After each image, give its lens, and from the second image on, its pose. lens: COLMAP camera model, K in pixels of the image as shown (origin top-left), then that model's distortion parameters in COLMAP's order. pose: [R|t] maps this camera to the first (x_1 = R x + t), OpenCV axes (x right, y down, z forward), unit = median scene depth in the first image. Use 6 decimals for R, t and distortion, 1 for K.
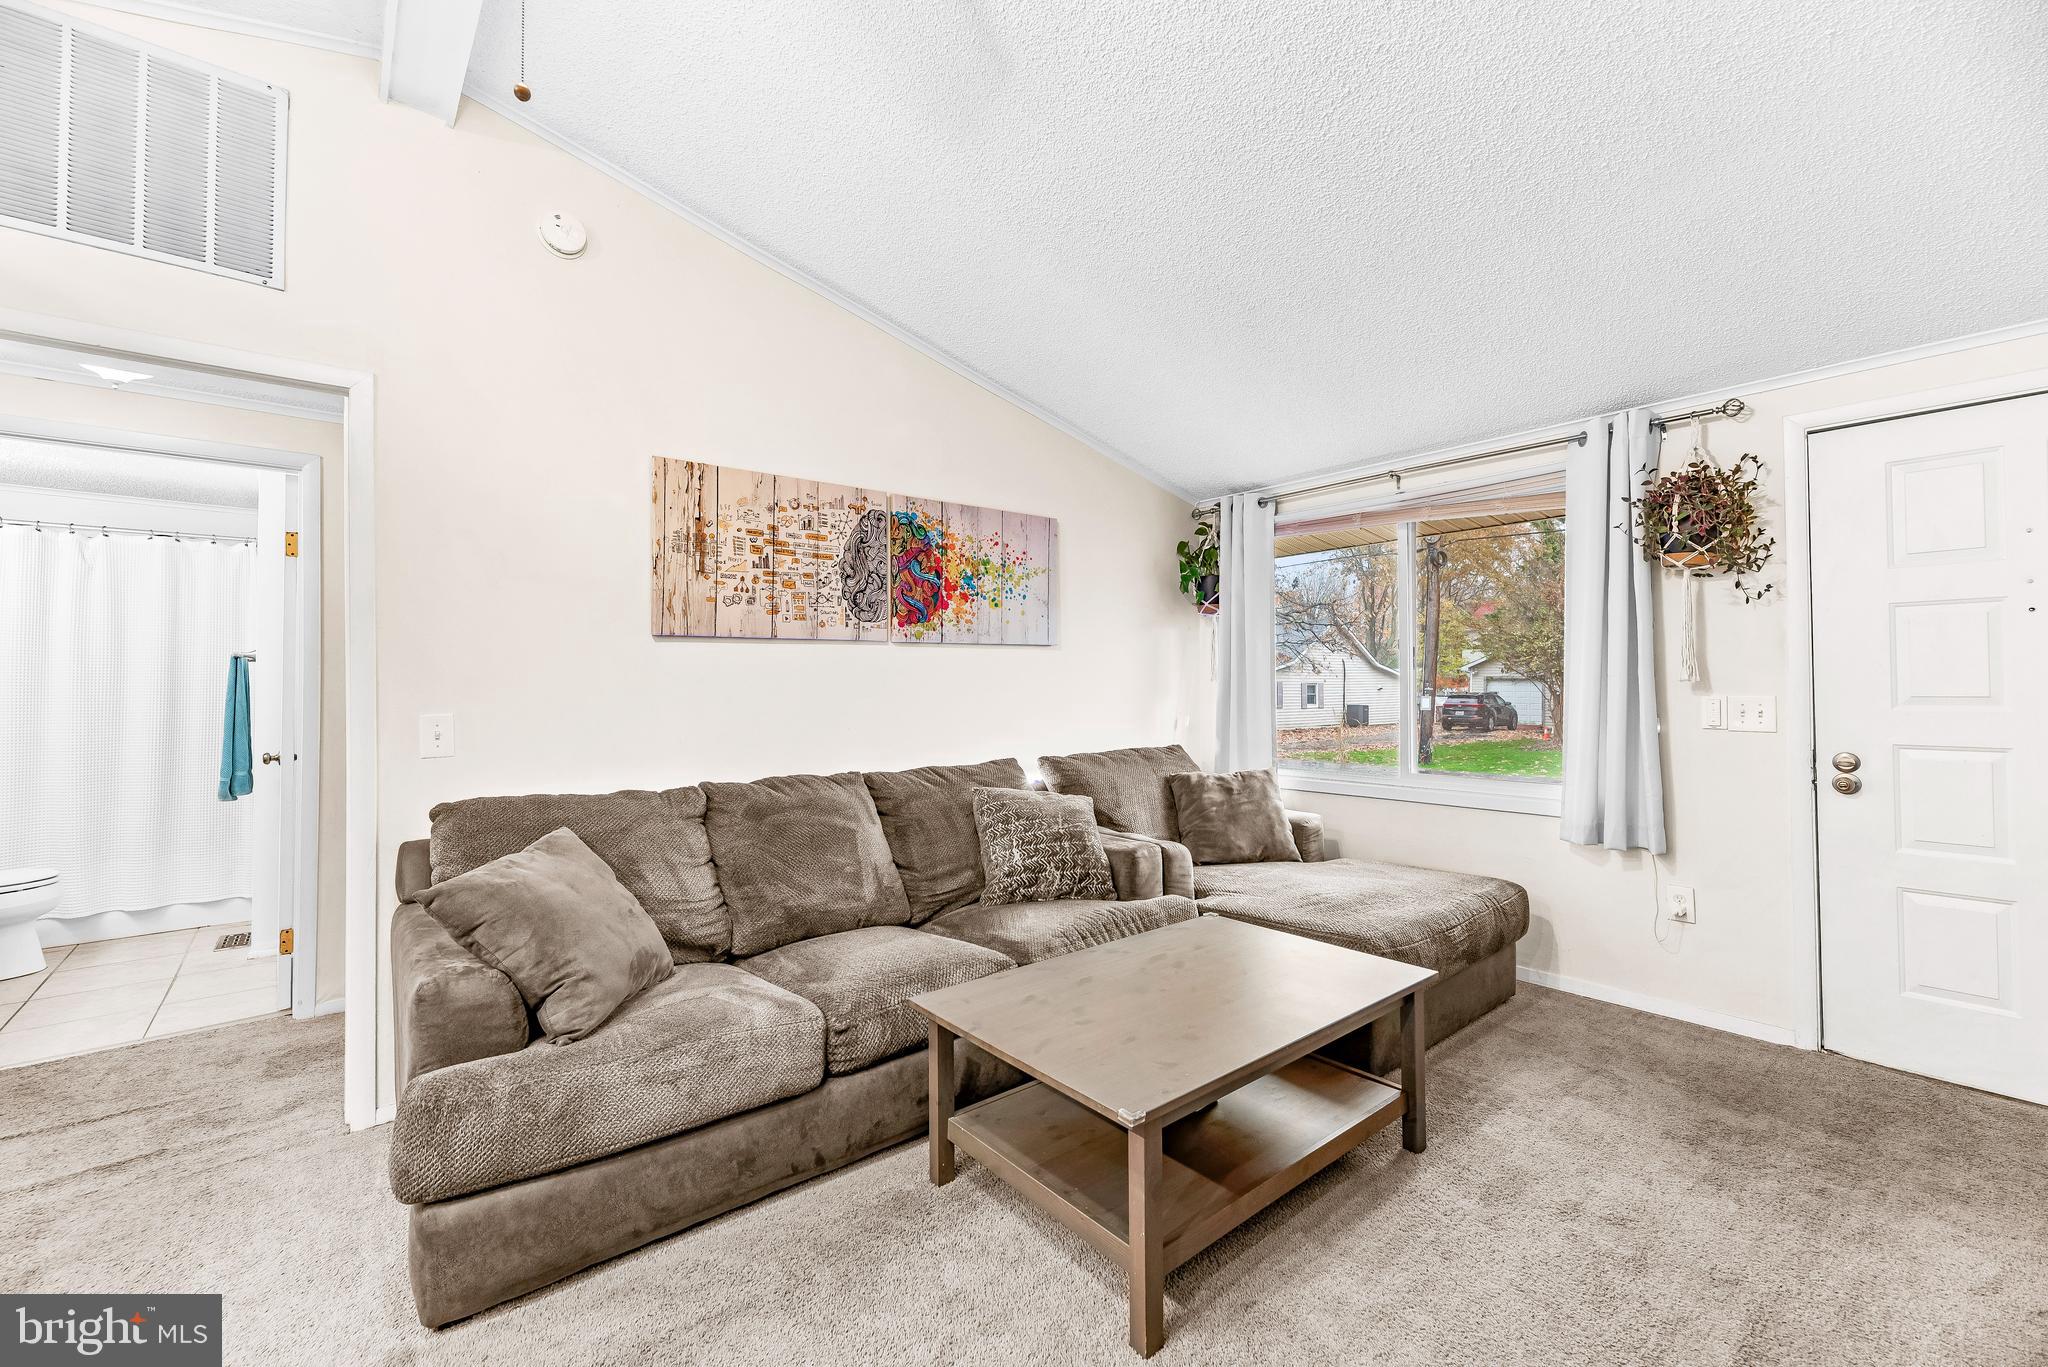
lens RADIAL K [[829.1, 0, 1011.9], [0, 829.1, 671.9], [0, 0, 1]] dist [0.002345, 0.000378]
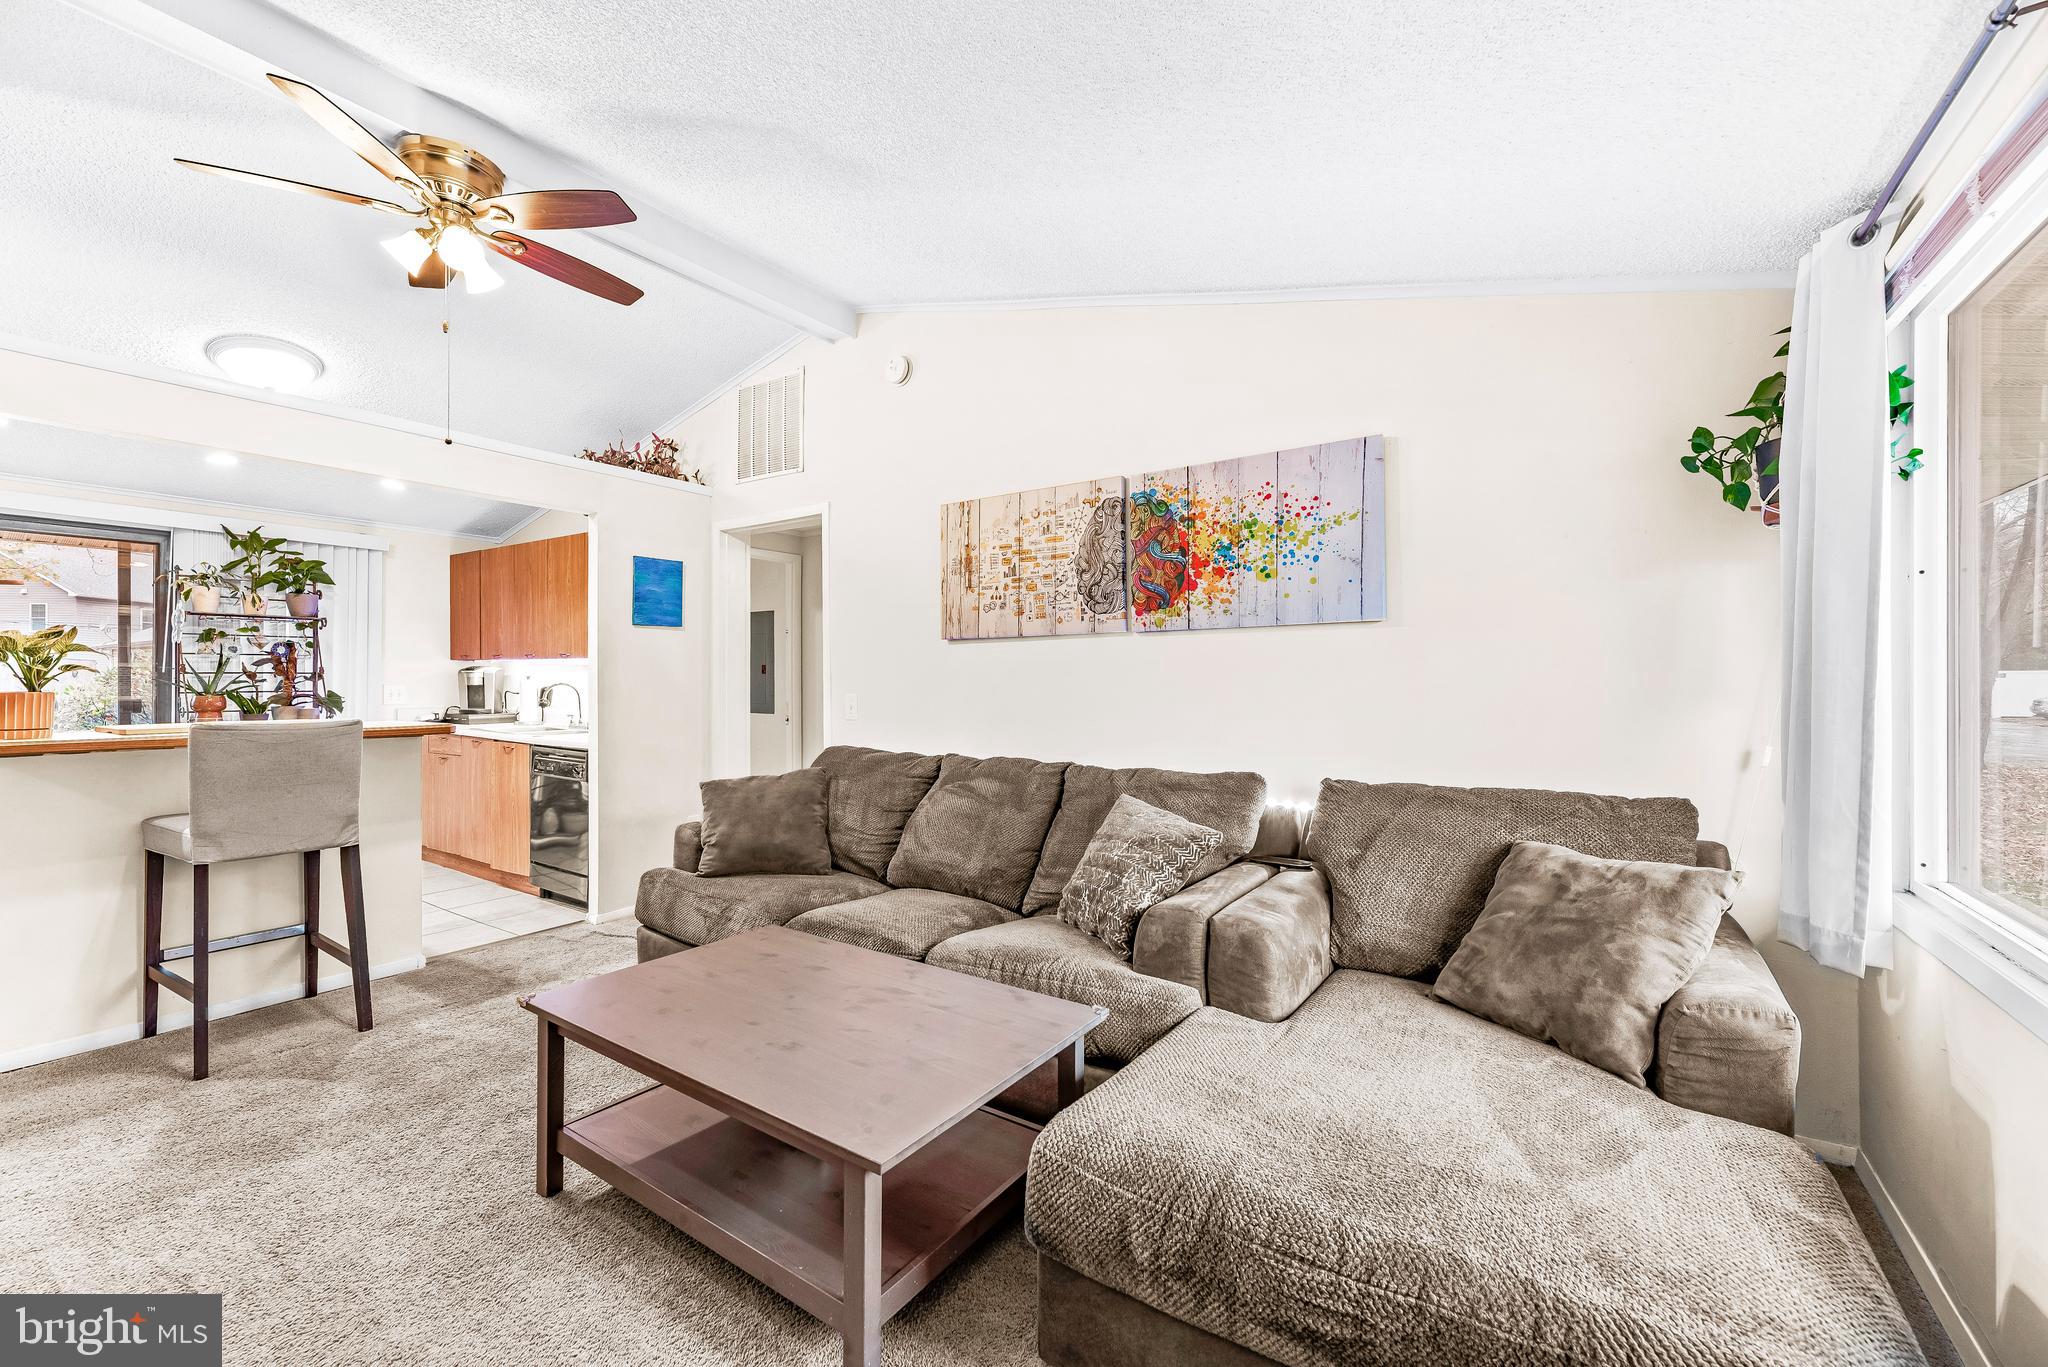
lens RADIAL K [[829.1, 0, 1011.9], [0, 829.1, 671.9], [0, 0, 1]] dist [0.002345, 0.000378]
pose [[0.282660, -0.004369, -0.959210, 0.751872], [0.012455, 0.999922, -0.000884, 0.008344], [0.959139, -0.011697, 0.282692, 0.625920]]
